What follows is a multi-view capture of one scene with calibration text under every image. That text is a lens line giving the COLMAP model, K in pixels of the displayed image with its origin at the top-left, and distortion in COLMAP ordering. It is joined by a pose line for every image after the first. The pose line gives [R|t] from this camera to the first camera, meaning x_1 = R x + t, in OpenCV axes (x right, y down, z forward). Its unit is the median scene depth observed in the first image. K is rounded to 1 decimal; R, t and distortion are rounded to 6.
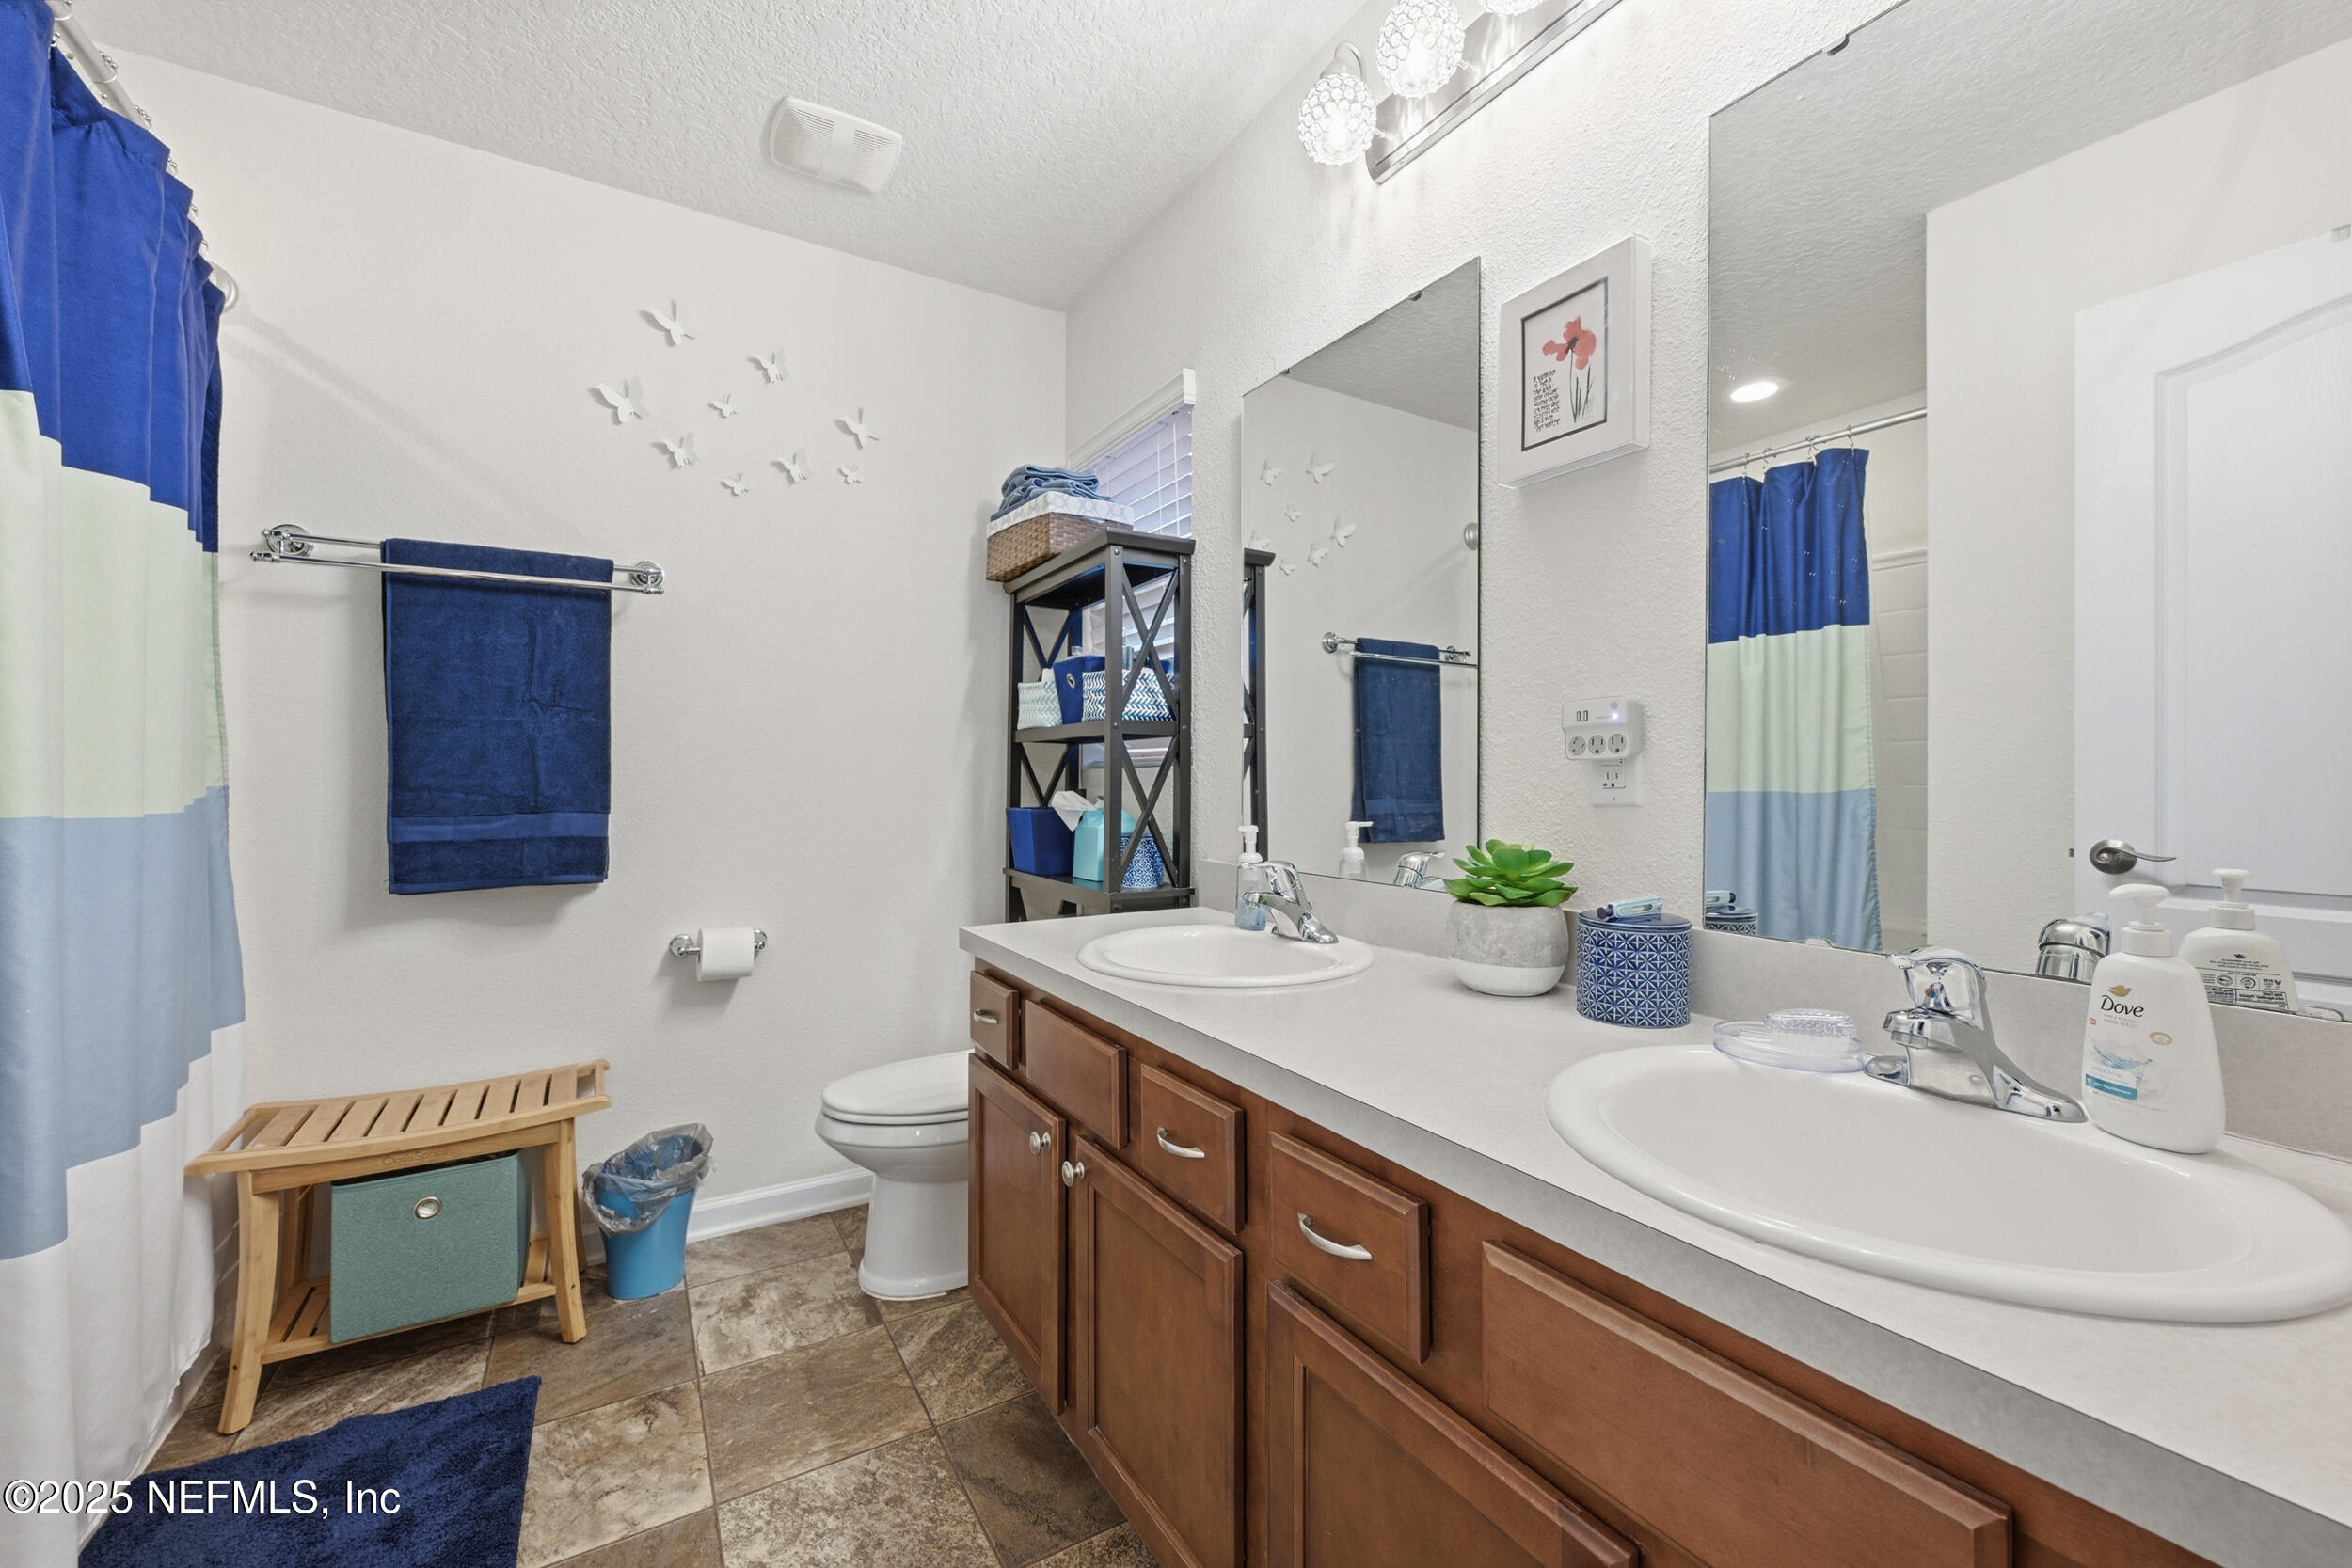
lens RADIAL K [[942.0, 0, 1176.0], [0, 942.0, 784.0], [0, 0, 1]] dist [0.001008, -0.000253]
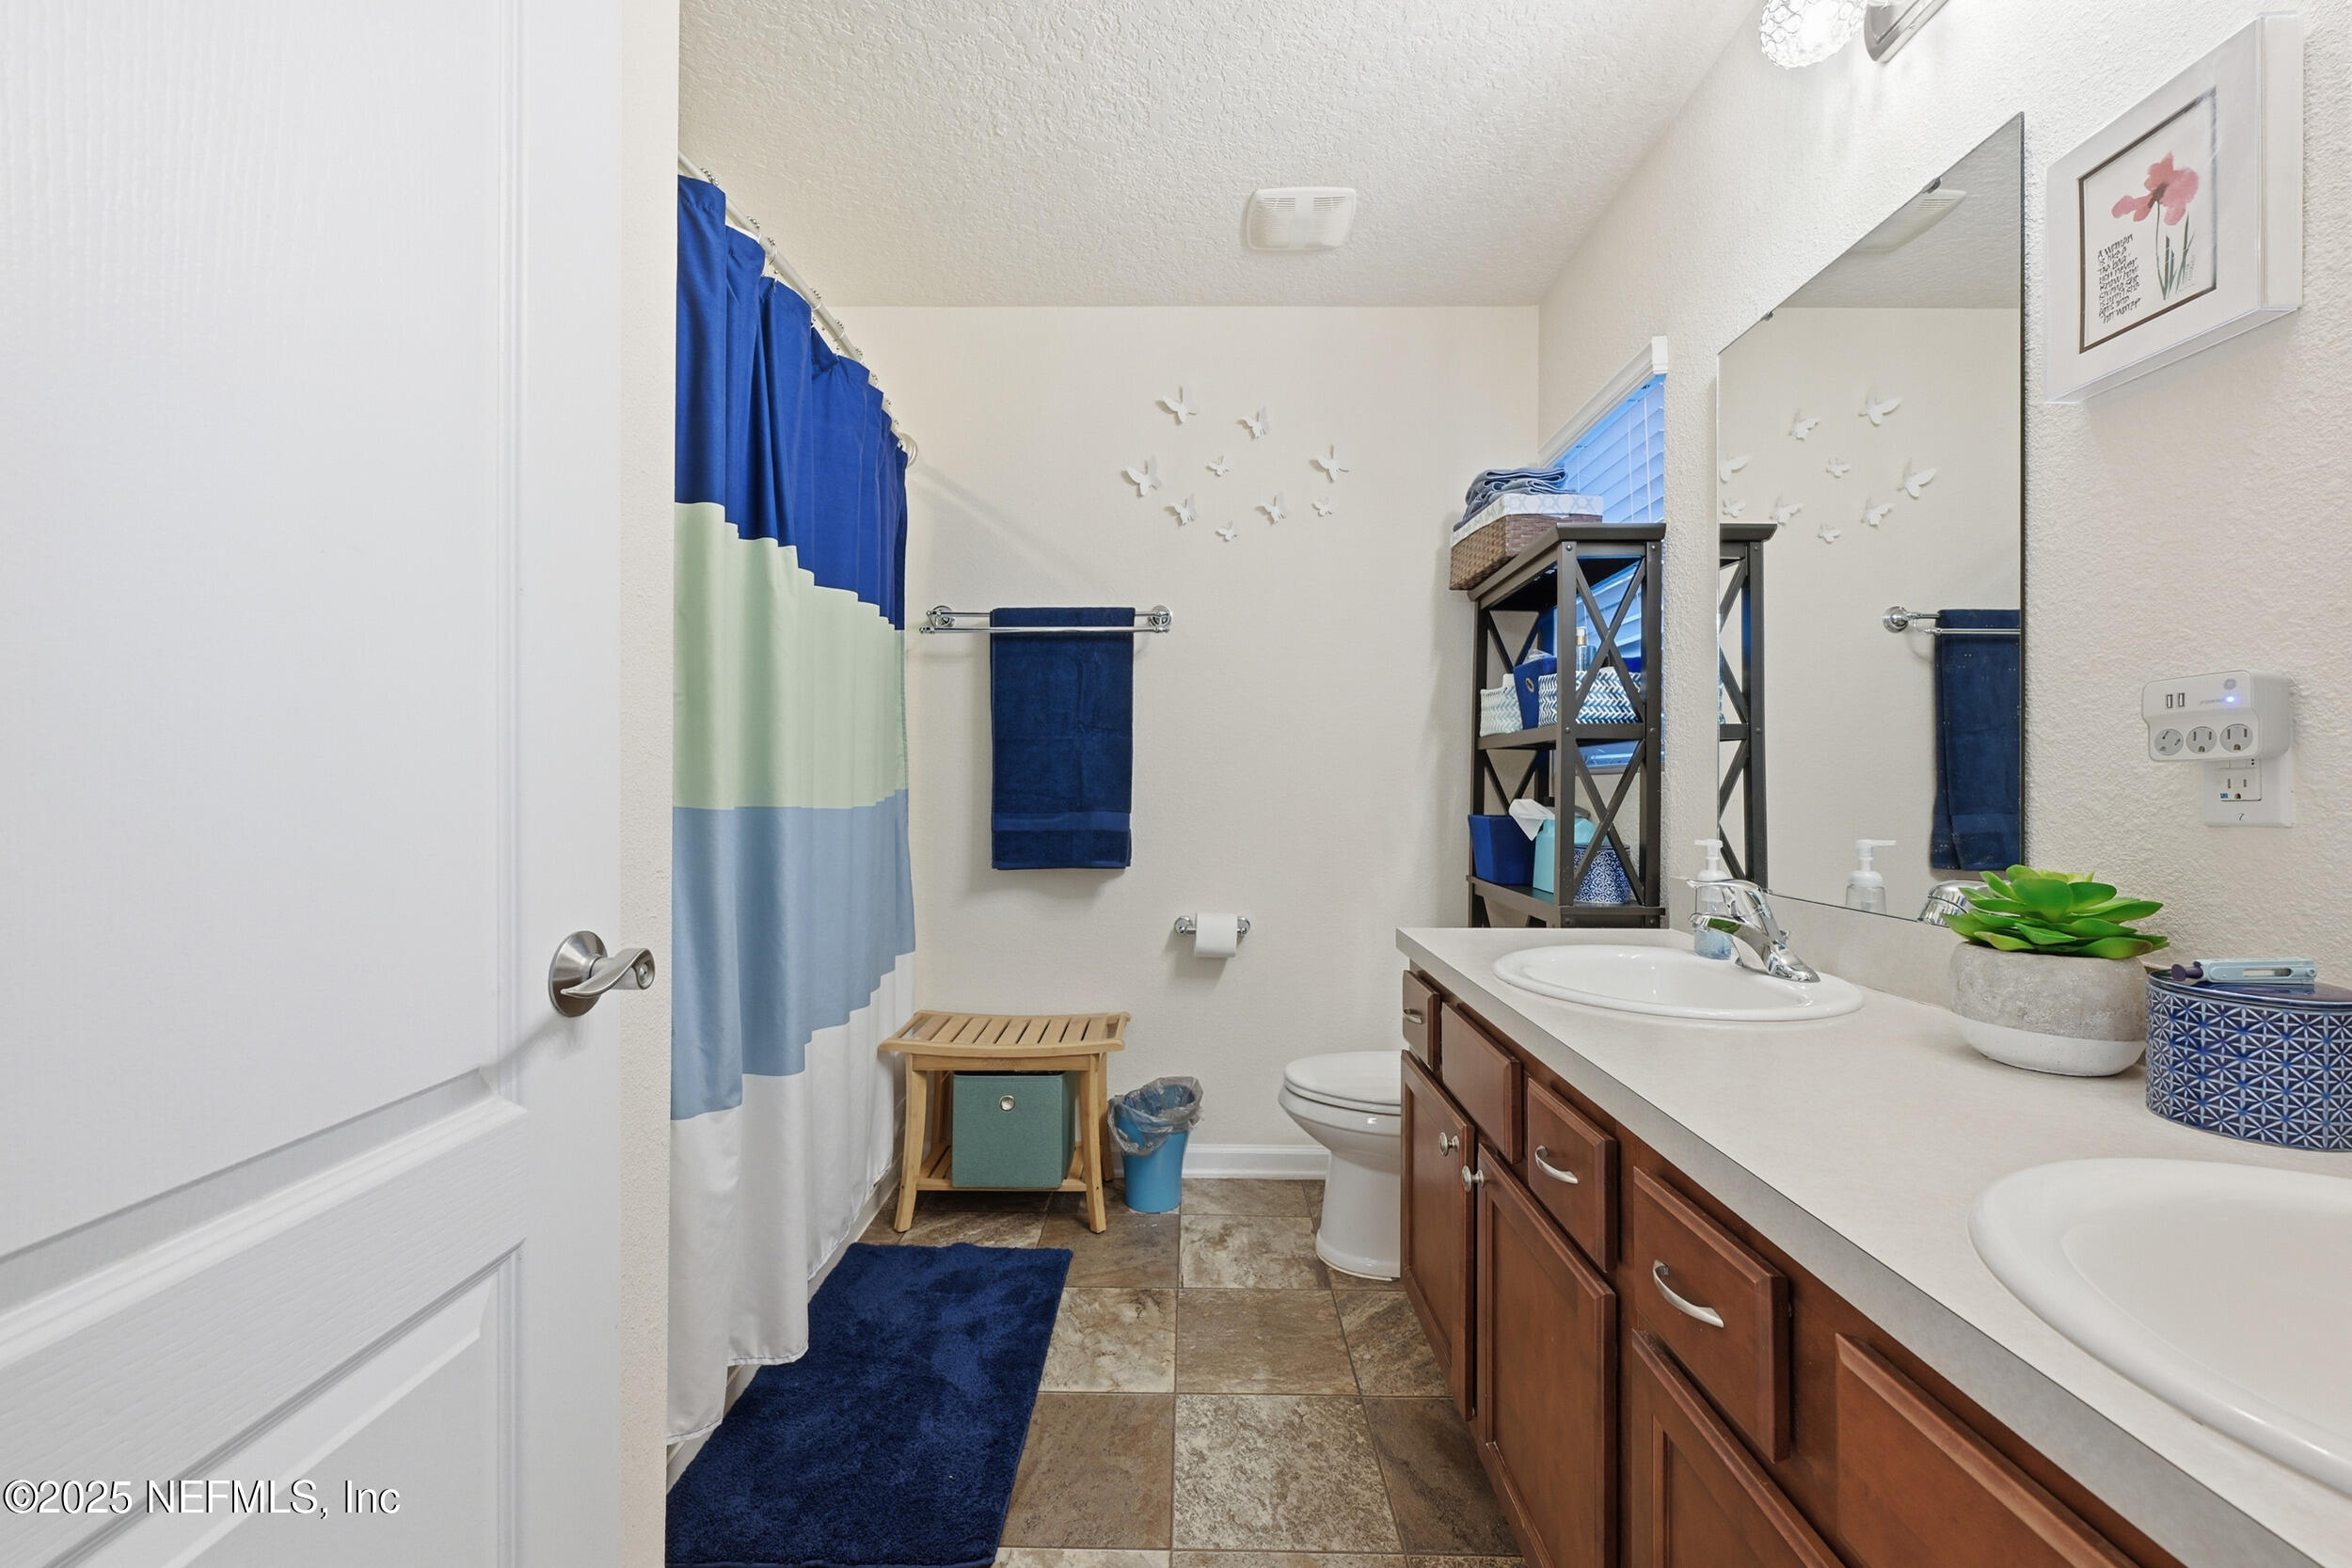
lens RADIAL K [[931.7, 0, 1170.4], [0, 931.7, 782.7], [0, 0, 1]] dist [0.001182, -0.000183]
pose [[0.849183, 0.001457, -0.528097, 0.107947], [-0.006706, 0.999945, -0.008025, 0.001369], [0.528056, 0.010356, 0.849146, -0.011566]]
